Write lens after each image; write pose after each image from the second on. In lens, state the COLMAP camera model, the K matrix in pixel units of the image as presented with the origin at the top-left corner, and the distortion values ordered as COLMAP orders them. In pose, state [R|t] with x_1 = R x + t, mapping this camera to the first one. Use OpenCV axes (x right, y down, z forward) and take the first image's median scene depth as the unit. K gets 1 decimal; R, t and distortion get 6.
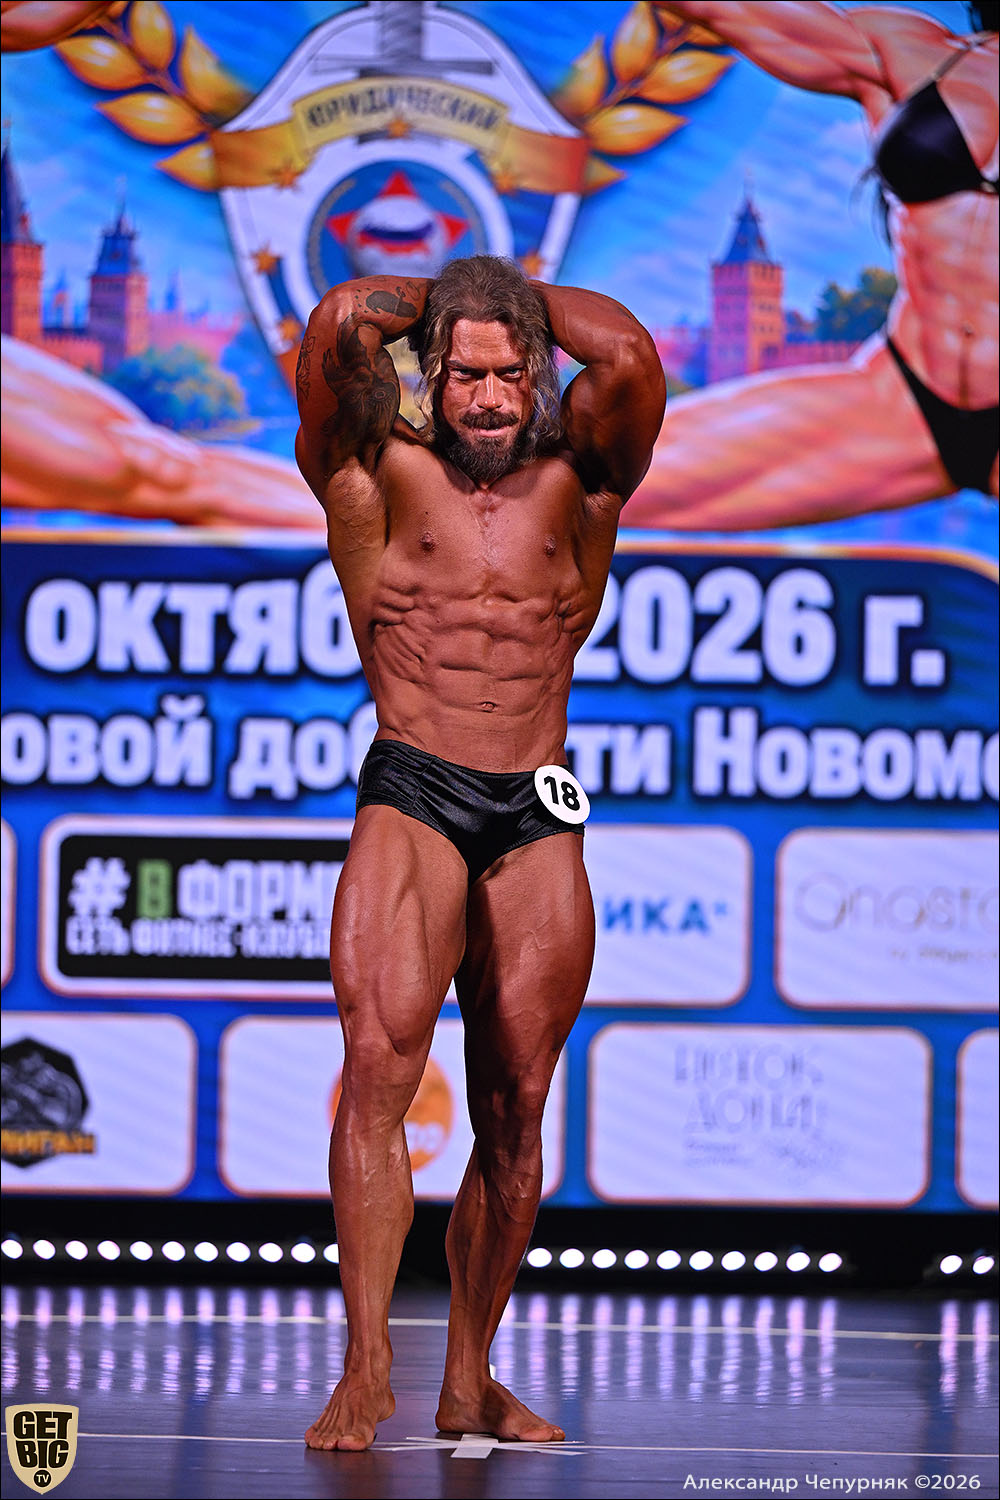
lens RADIAL K [[6380.3, 0, 500.0], [0, 6380.3, 750.0], [0, 0, 1]] dist [-0.154236, 2.692308]
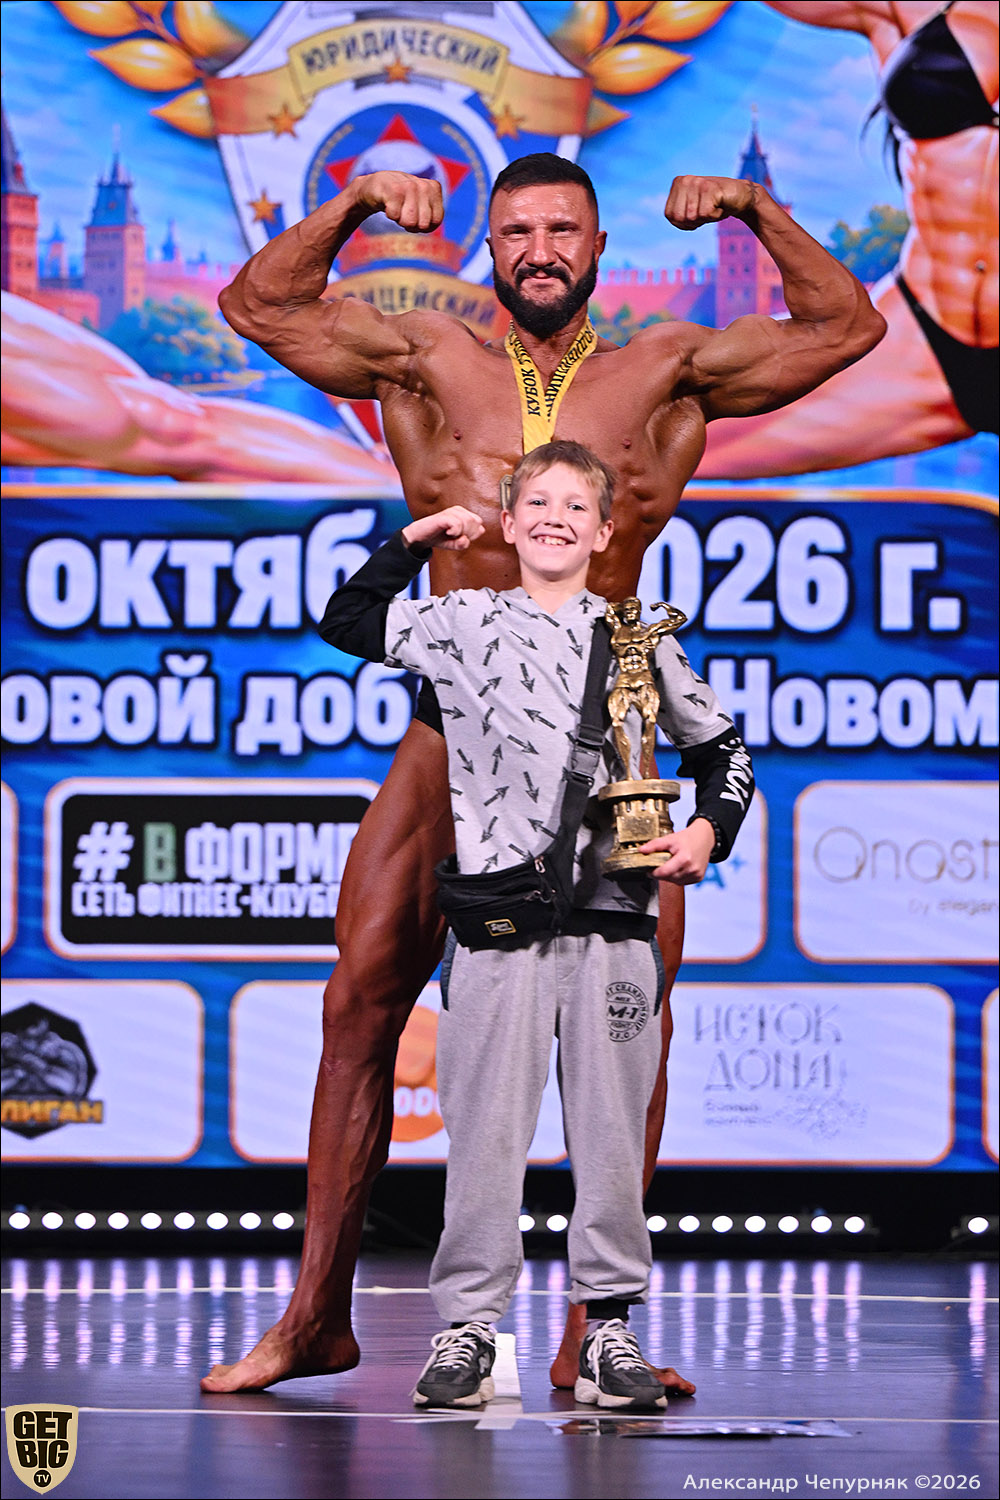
lens RADIAL K [[4889.0, 0, 469.7], [0, 4889.0, 718.1], [0, 0, 1]] dist [0.053904, -1.712352]
pose [[0.999769, -0.013543, -0.016701, 0.006422], [0.012949, 0.999296, -0.035206, 0.028613], [0.017167, 0.034982, 0.999241, 0.247750]]
